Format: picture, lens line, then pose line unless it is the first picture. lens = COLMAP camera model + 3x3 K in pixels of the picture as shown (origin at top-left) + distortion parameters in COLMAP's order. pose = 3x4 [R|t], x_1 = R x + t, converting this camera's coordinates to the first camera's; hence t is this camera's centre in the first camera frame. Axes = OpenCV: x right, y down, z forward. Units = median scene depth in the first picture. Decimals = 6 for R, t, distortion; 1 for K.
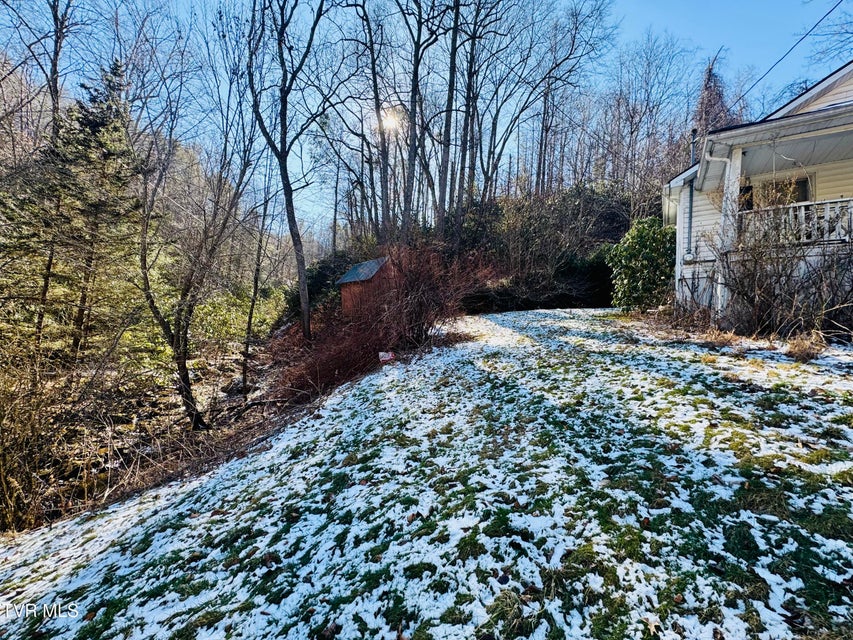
lens RADIAL K [[337.8, 0, 432.3], [0, 337.8, 317.7], [0, 0, 1]] dist [-0.002719, 0.000982]
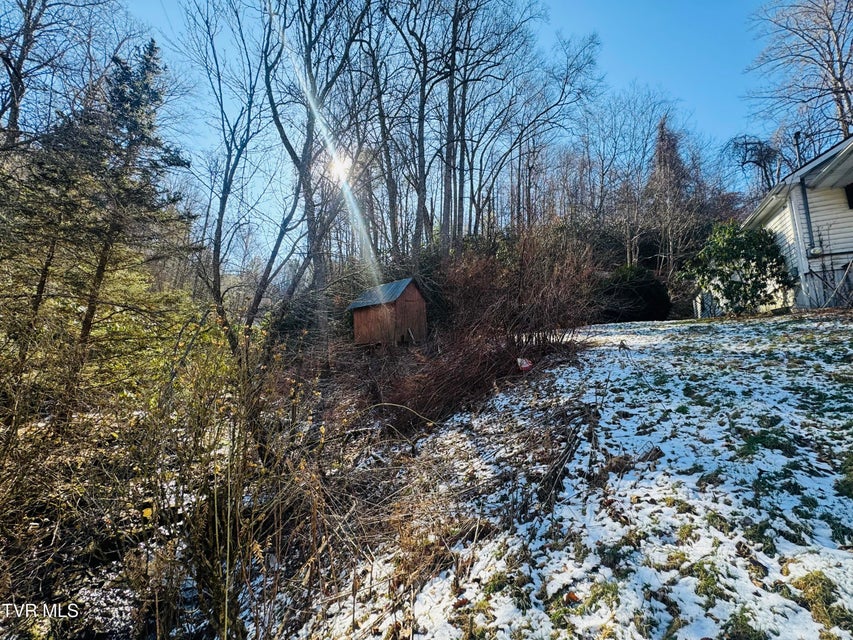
lens RADIAL K [[337.8, 0, 428.1], [0, 337.8, 318.7], [0, 0, 1]] dist [-0.002719, 0.000982]
pose [[0.991207, -0.016238, 0.131317, -0.198840], [0.031166, 0.993170, -0.112438, 0.037882], [-0.128595, 0.115542, 0.984943, 0.070863]]
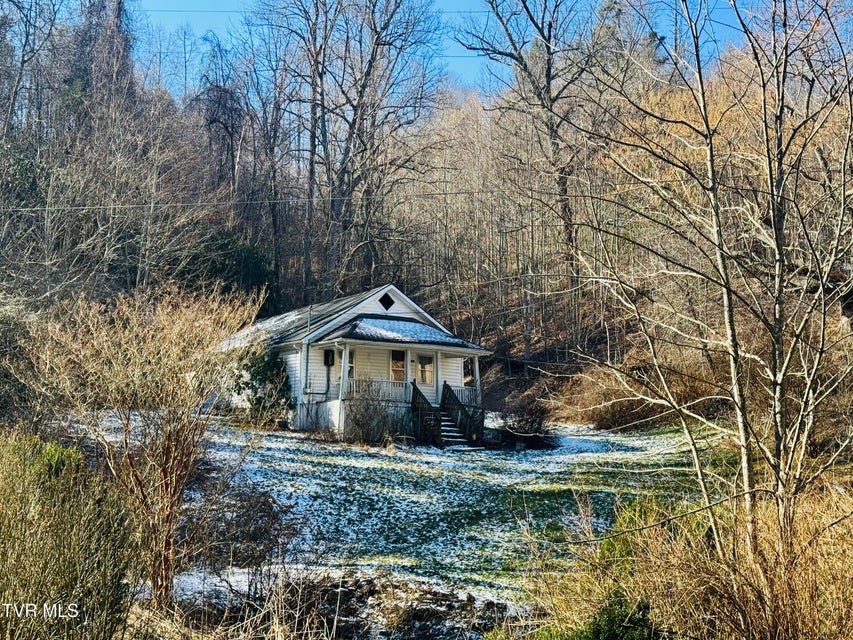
lens RADIAL K [[1170.0, 0, 425.3], [0, 1170.0, 318.0], [0, 0, 1]] dist [0.091308, 0.000000]
pose [[0.369373, 0.053251, 0.927754, -1.525274], [-0.038790, 0.998370, -0.041861, -0.114668], [-0.928471, -0.020526, 0.370836, -0.557496]]
